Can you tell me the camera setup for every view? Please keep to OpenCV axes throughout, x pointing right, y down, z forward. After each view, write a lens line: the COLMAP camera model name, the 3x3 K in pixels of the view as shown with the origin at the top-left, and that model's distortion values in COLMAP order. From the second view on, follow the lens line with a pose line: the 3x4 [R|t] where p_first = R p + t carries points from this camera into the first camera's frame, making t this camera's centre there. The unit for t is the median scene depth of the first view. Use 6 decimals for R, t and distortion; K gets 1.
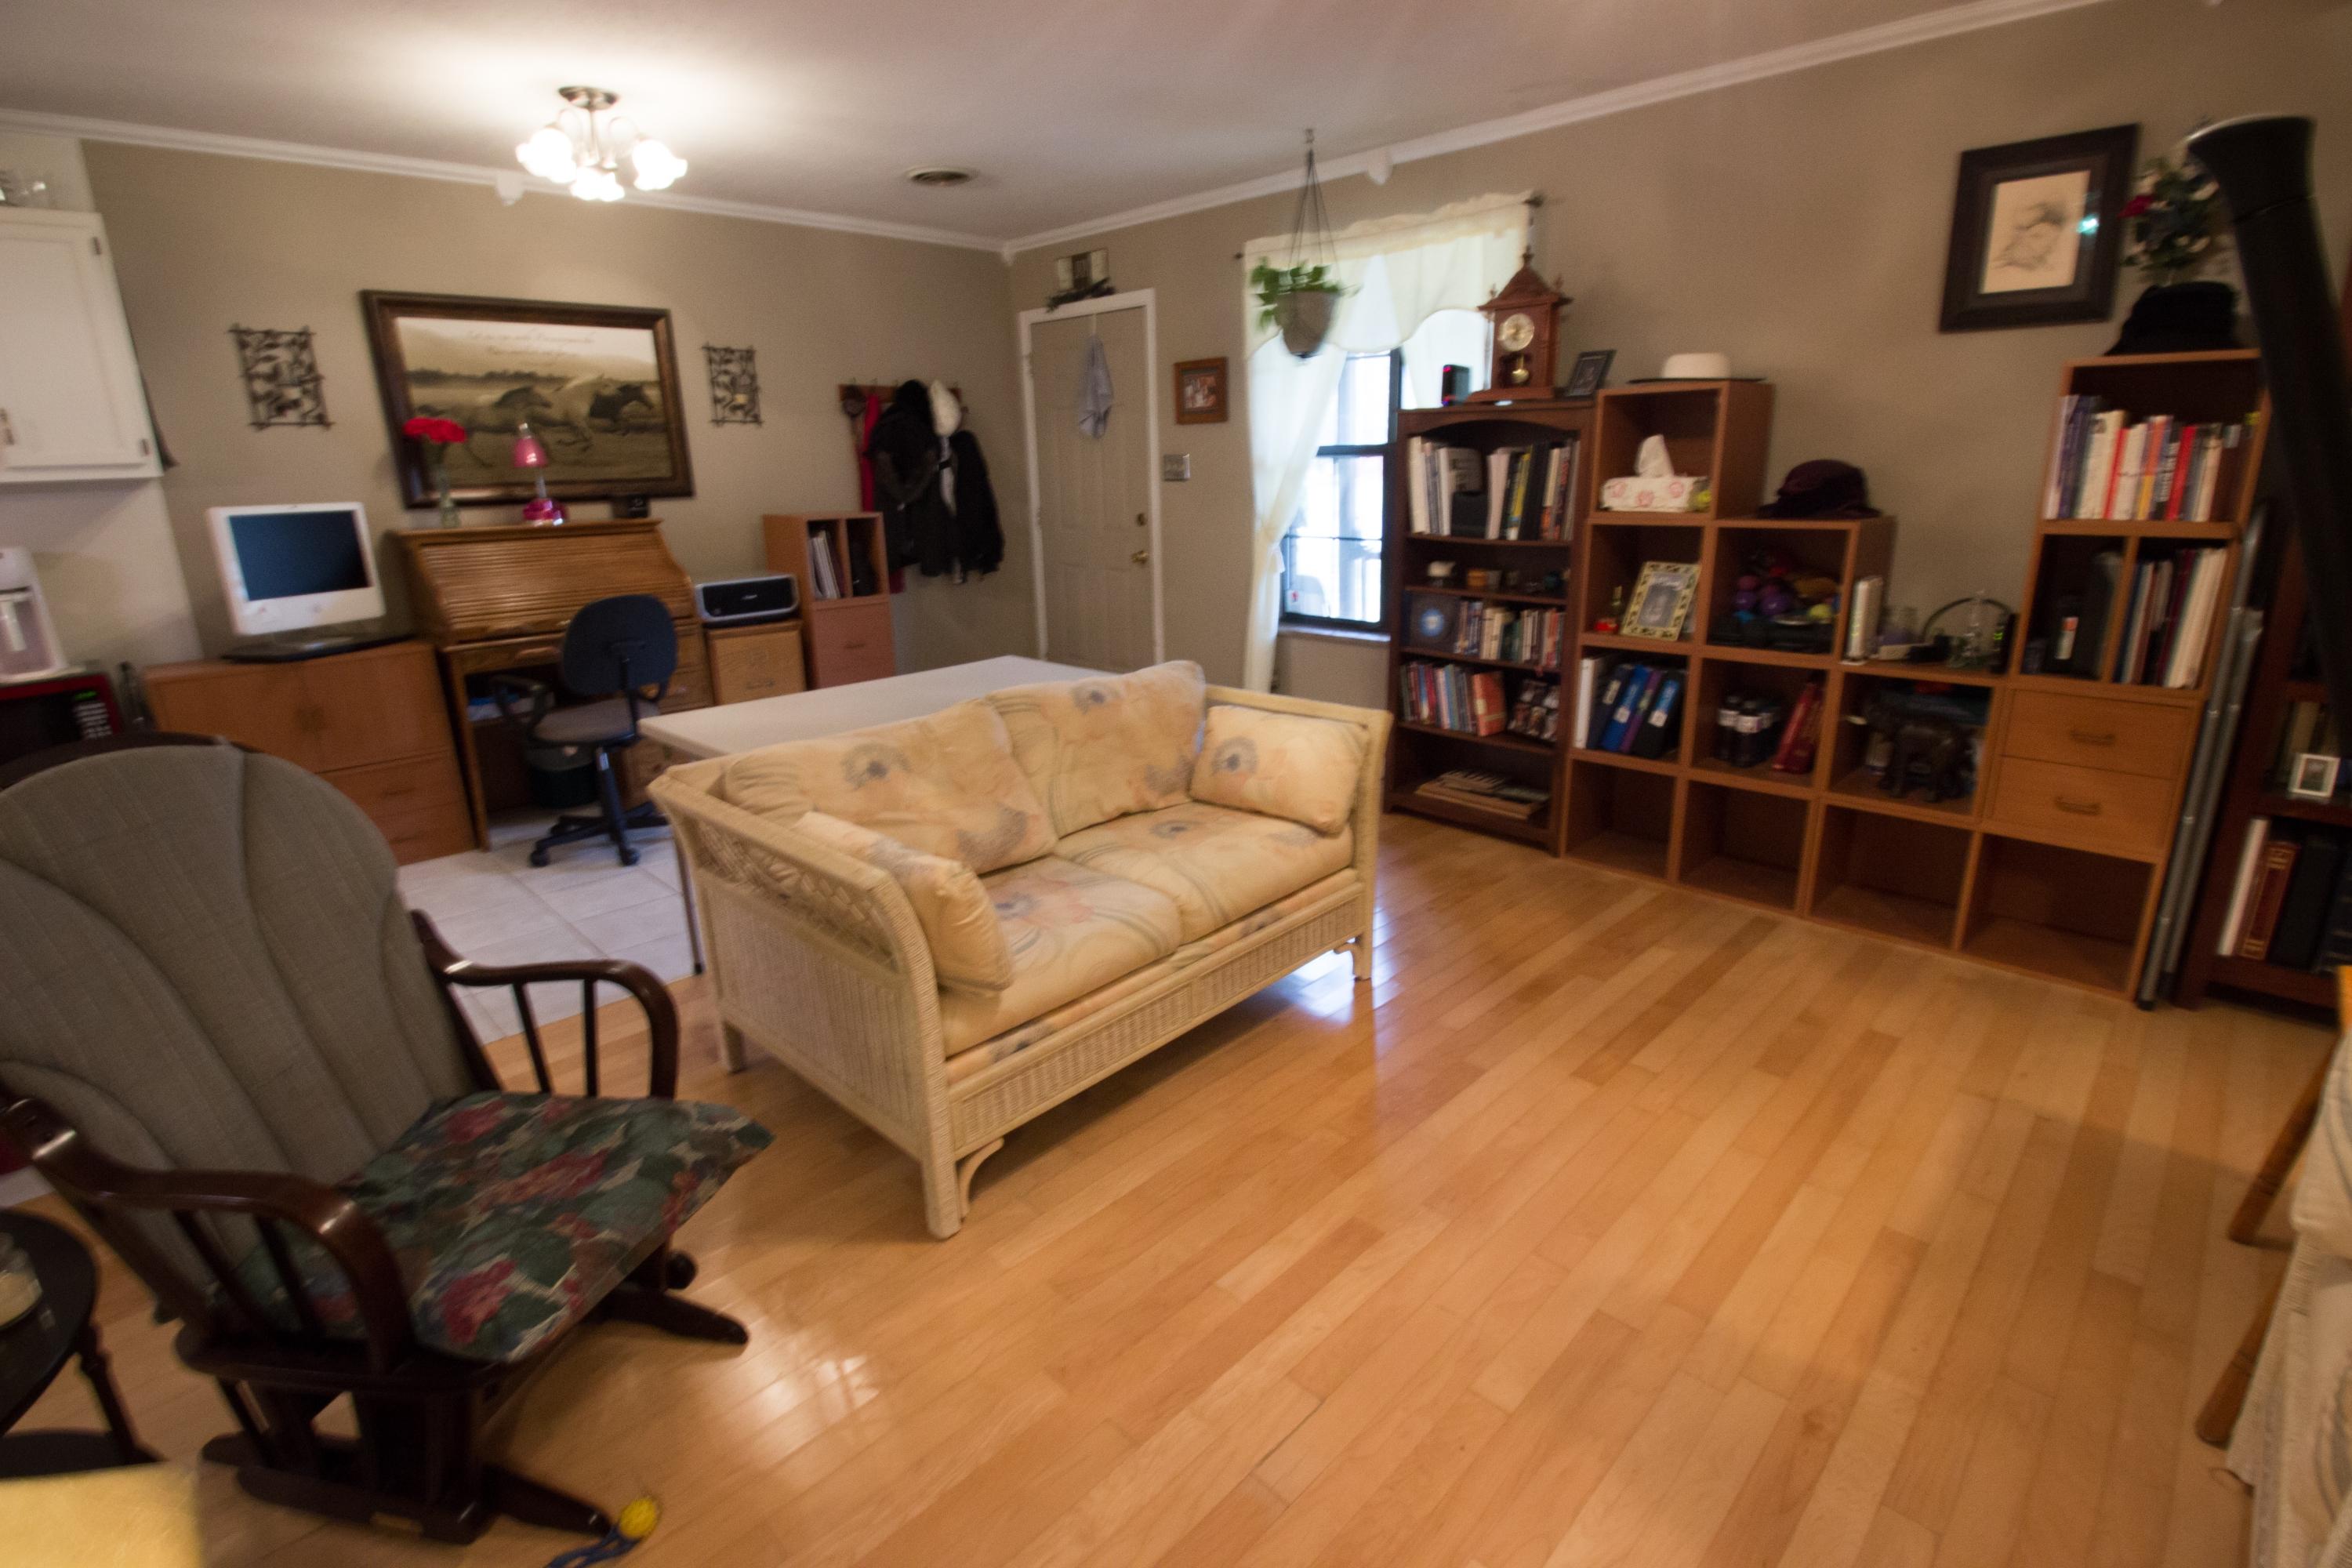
lens RADIAL K [[1096.6, 0, 1182.3], [0, 1096.6, 771.7], [0, 0, 1]] dist [0.002989, -0.011435]
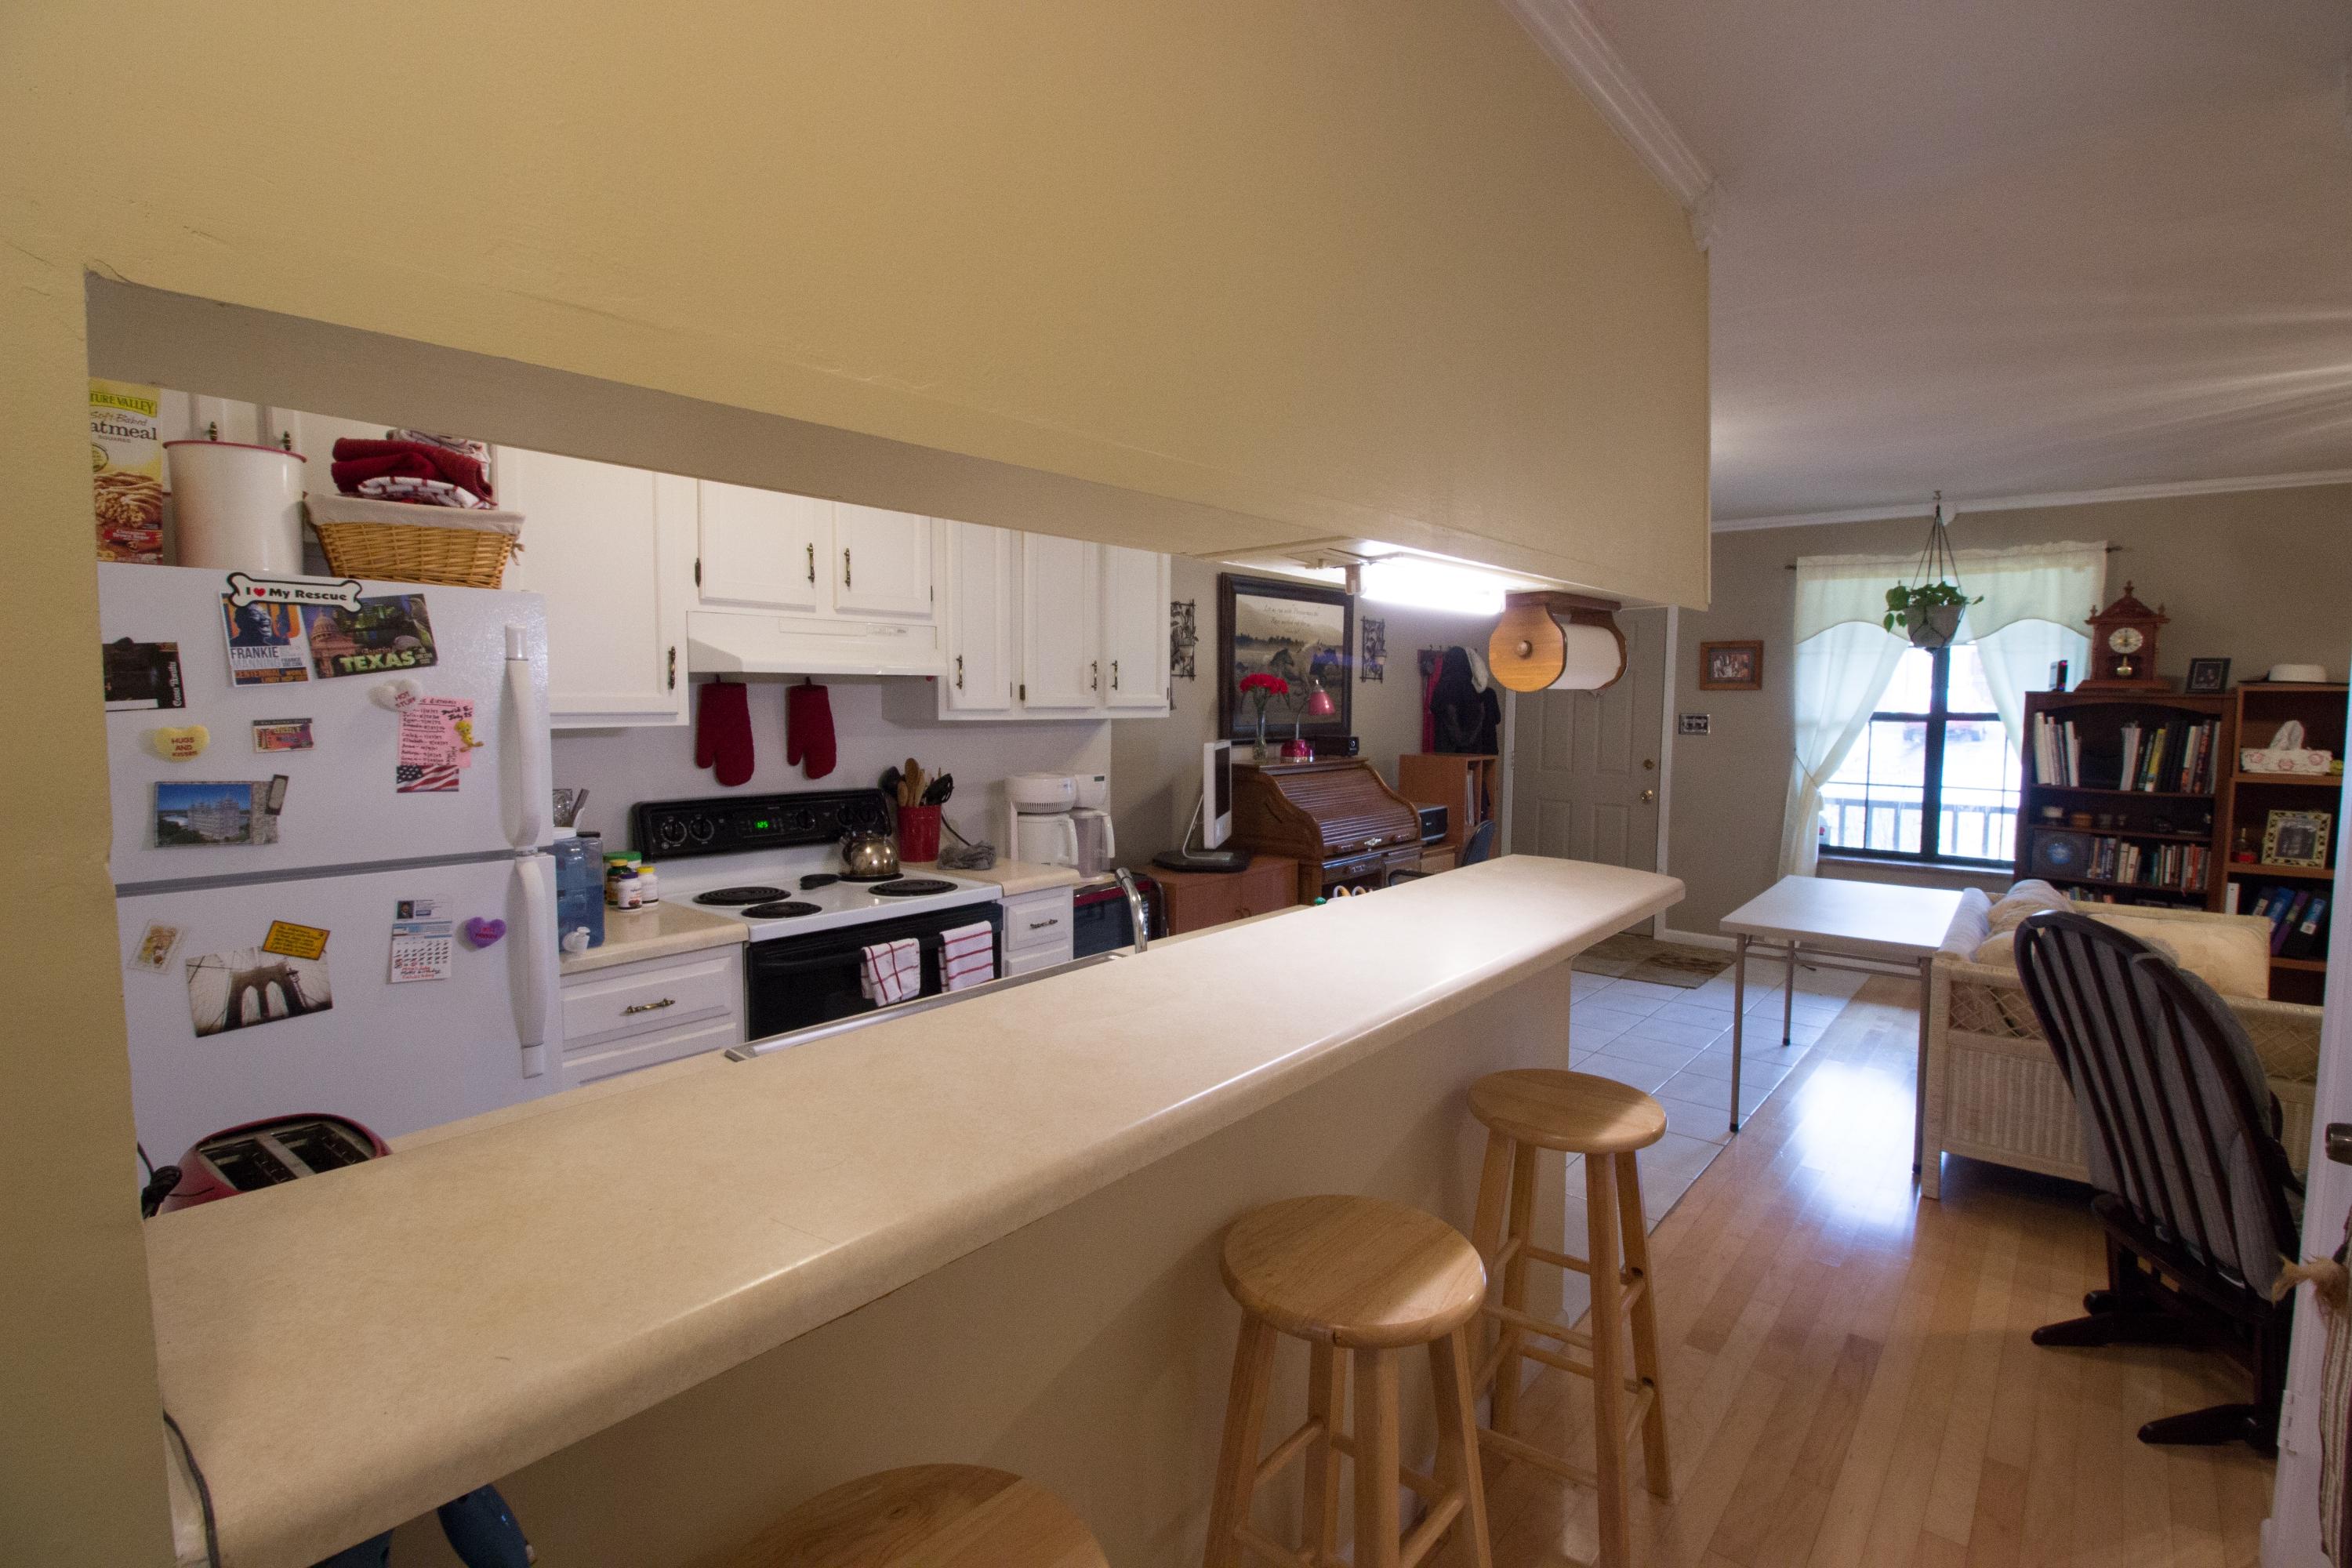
lens RADIAL K [[1096.6, 0, 1182.3], [0, 1096.6, 771.7], [0, 0, 1]] dist [0.002989, -0.011435]
pose [[0.996112, 0.021934, 0.085317, -0.906745], [-0.003859, 0.978442, -0.206486, 0.036914], [-0.088007, 0.205354, 0.974723, -0.164094]]
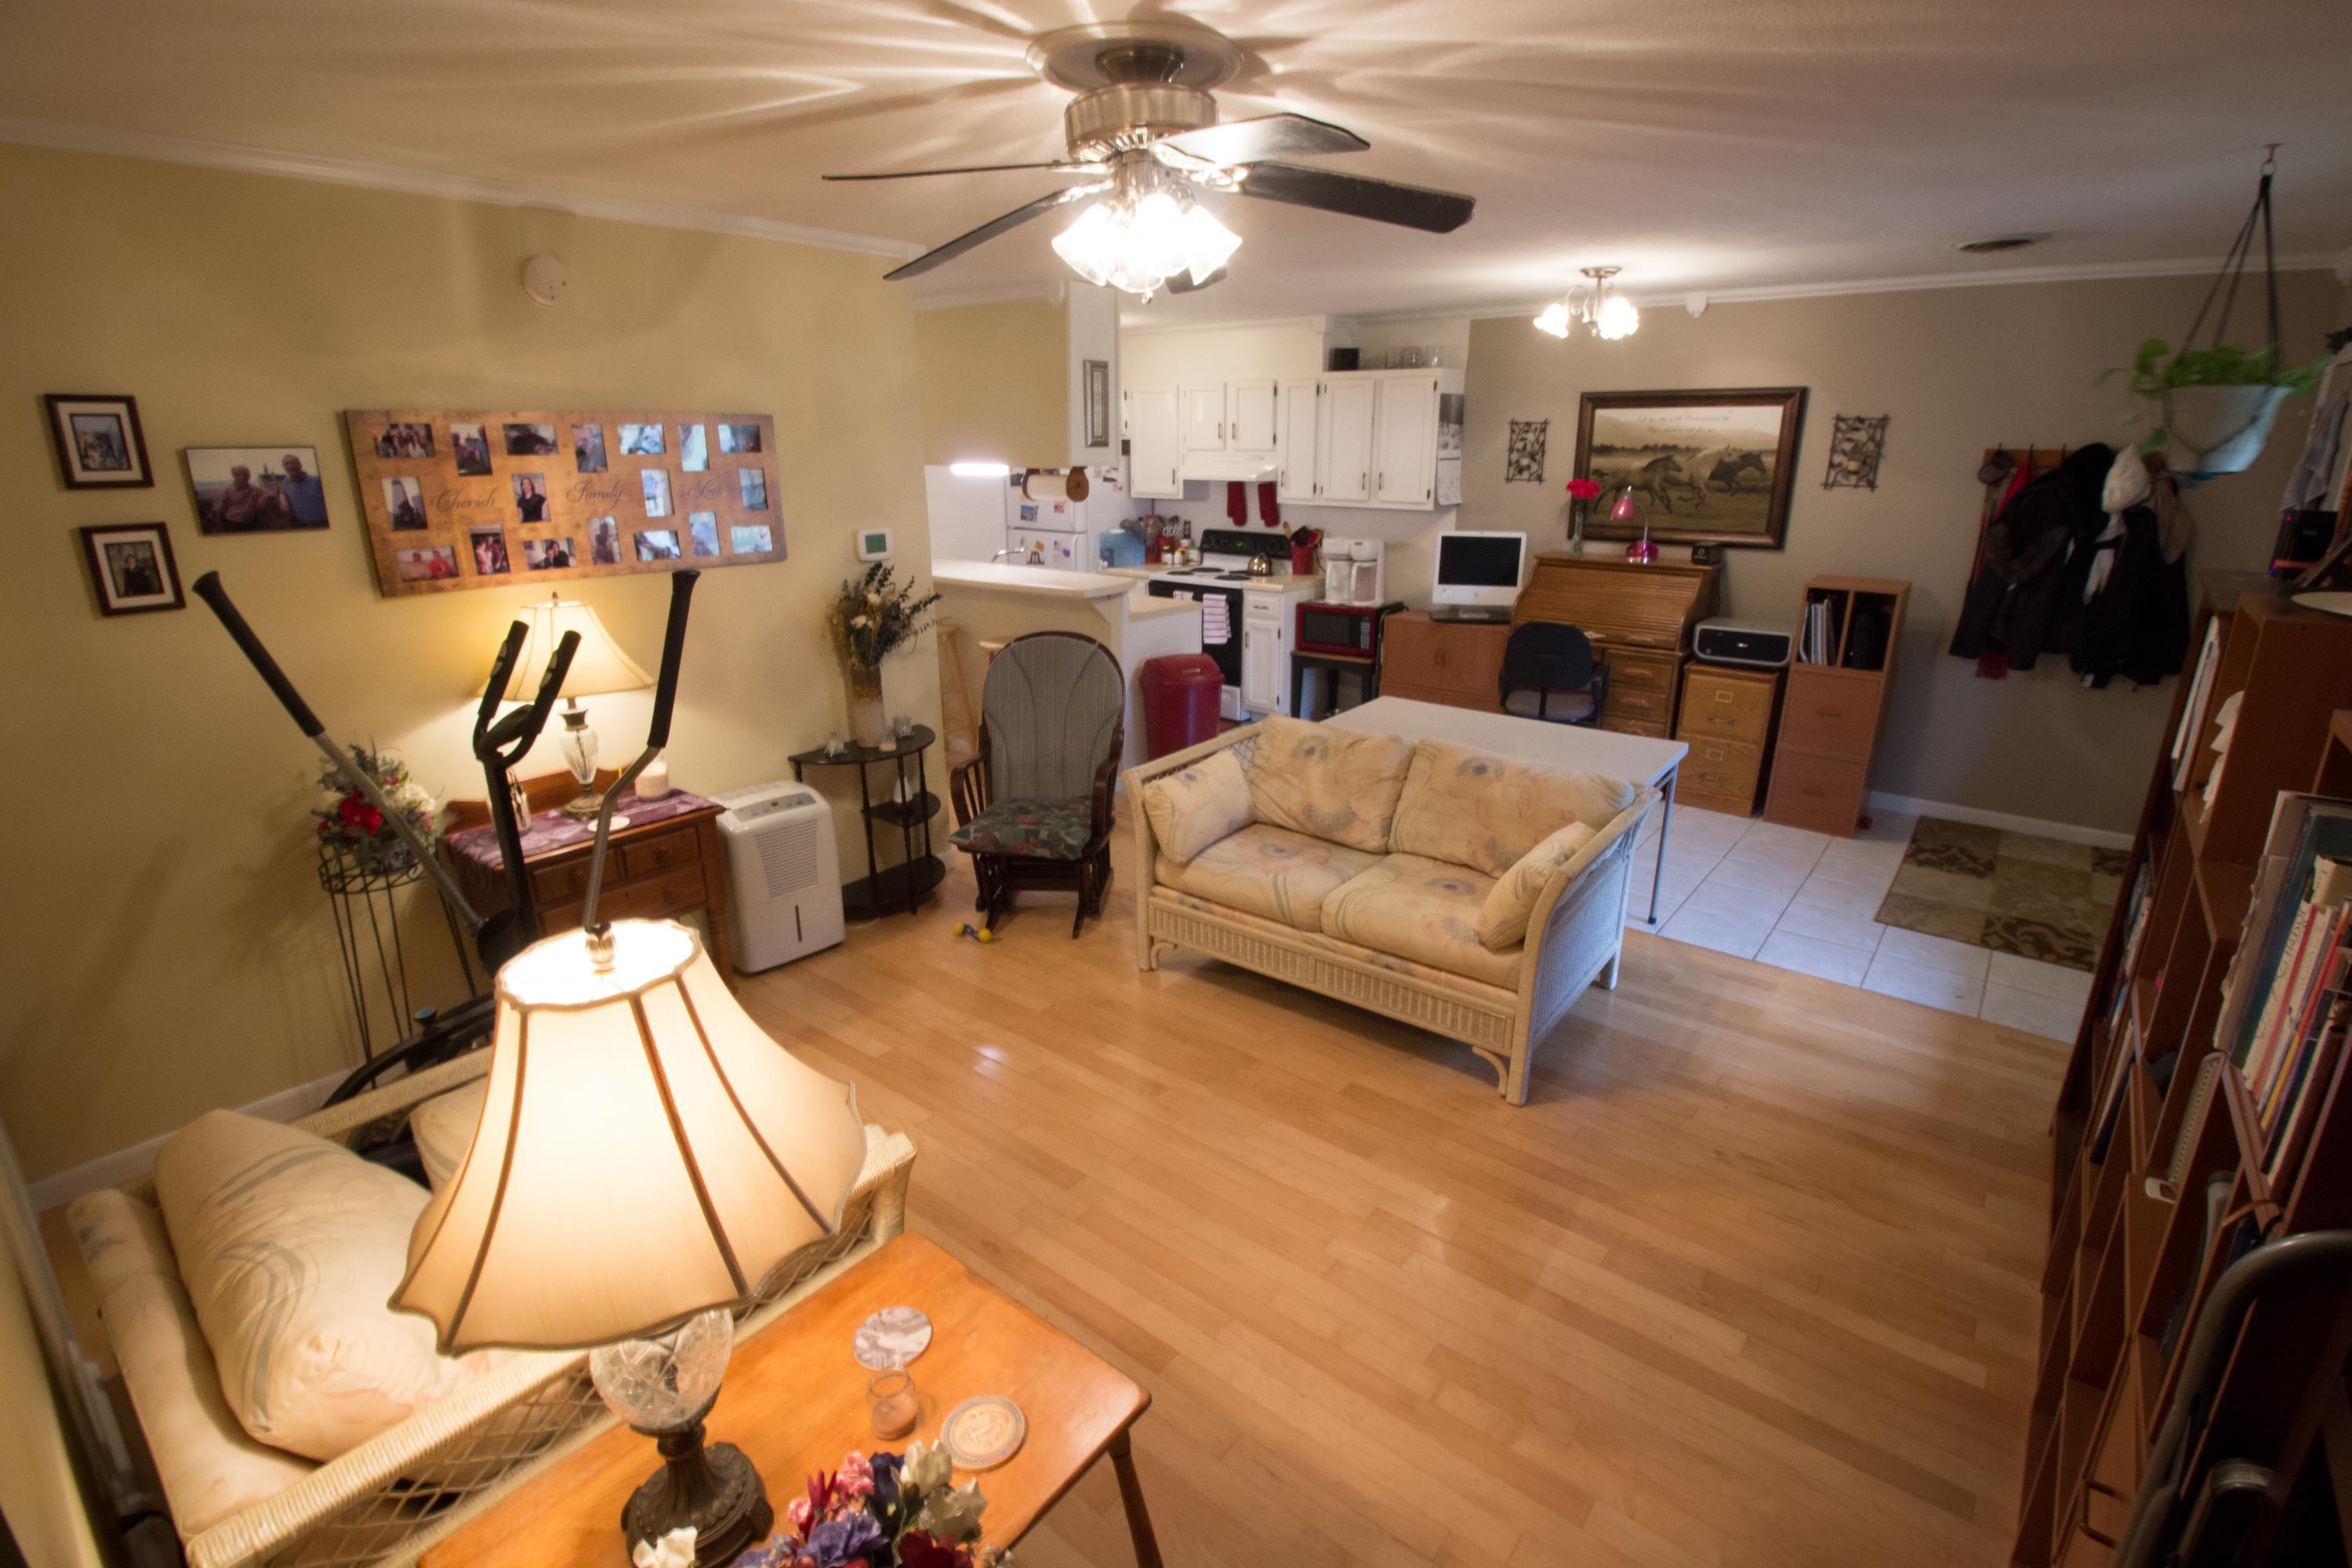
lens RADIAL K [[1096.6, 0, 1182.3], [0, 1096.6, 771.7], [0, 0, 1]] dist [0.002989, -0.011435]
pose [[0.096709, 0.314197, -0.944419, 0.780608], [-0.272836, 0.920889, 0.278430, -0.234351], [0.957187, 0.230745, 0.174783, 0.337461]]
